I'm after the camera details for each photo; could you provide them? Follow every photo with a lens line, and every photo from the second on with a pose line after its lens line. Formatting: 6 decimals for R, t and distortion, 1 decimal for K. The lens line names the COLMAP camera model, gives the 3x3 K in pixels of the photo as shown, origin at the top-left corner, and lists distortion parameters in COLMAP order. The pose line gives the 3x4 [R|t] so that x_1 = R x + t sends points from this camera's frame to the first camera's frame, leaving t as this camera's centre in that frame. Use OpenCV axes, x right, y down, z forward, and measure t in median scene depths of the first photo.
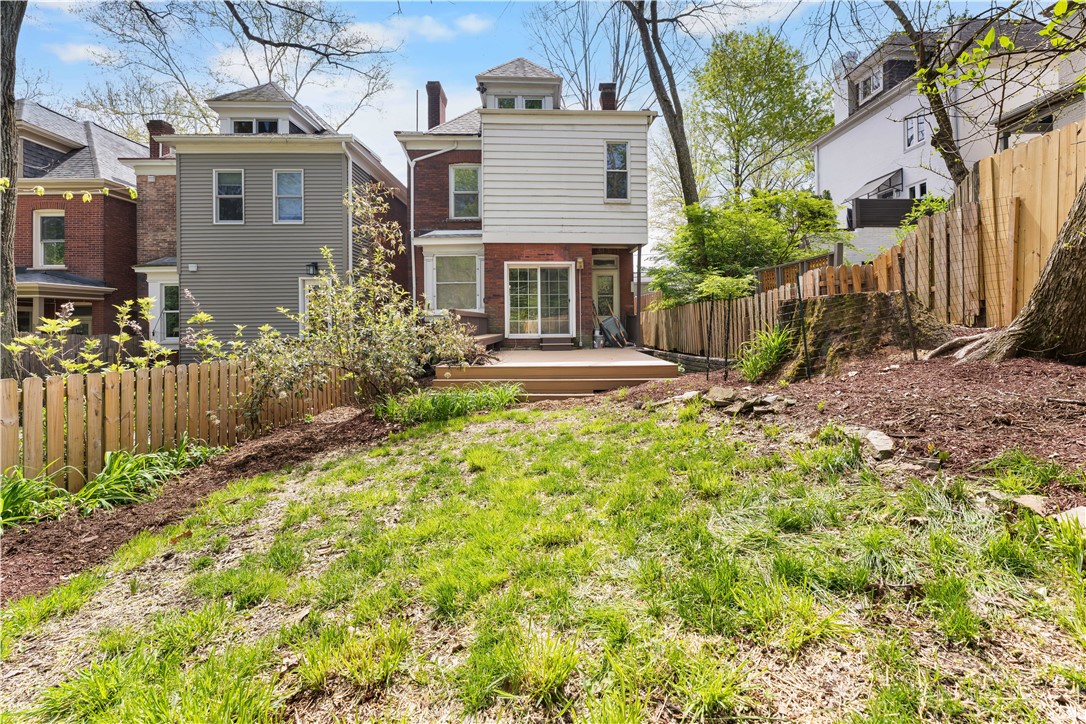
lens RADIAL K [[436.7, 0, 551.4], [0, 436.7, 320.2], [0, 0, 1]] dist [-0.002730, -0.000134]
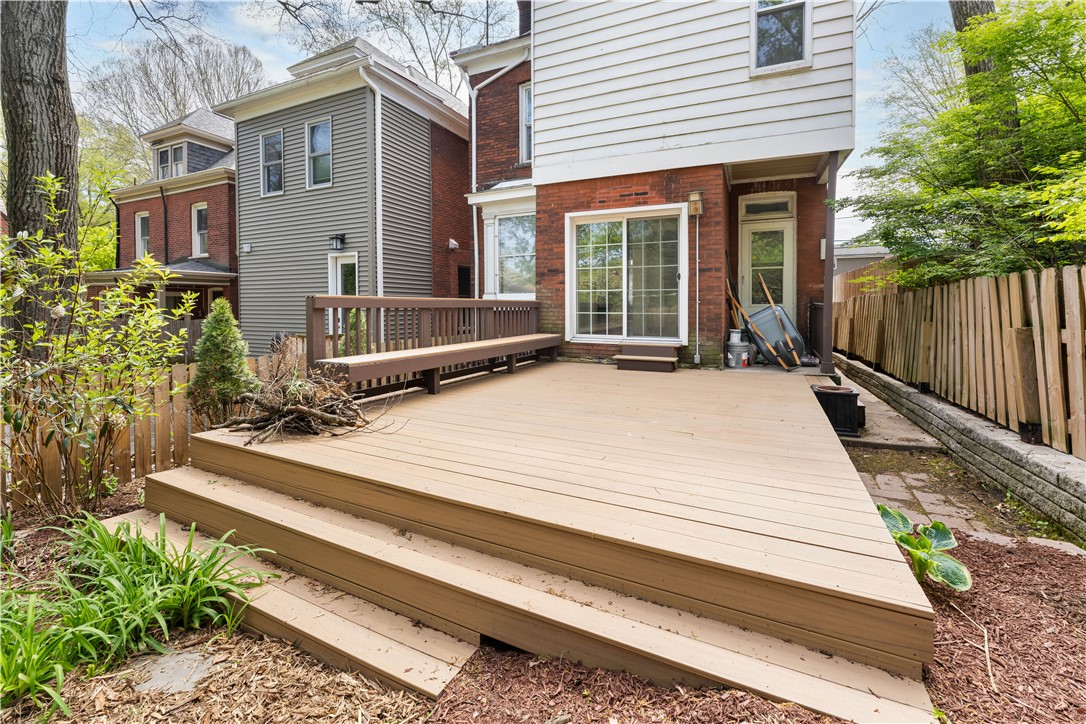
lens RADIAL K [[436.7, 0, 549.5], [0, 436.7, 310.7], [0, 0, 1]] dist [-0.002730, -0.000134]
pose [[0.906523, 0.013446, -0.421942, 0.125378], [-0.005139, 0.999770, 0.020819, -0.013527], [0.422125, -0.016705, 0.906384, 0.445840]]
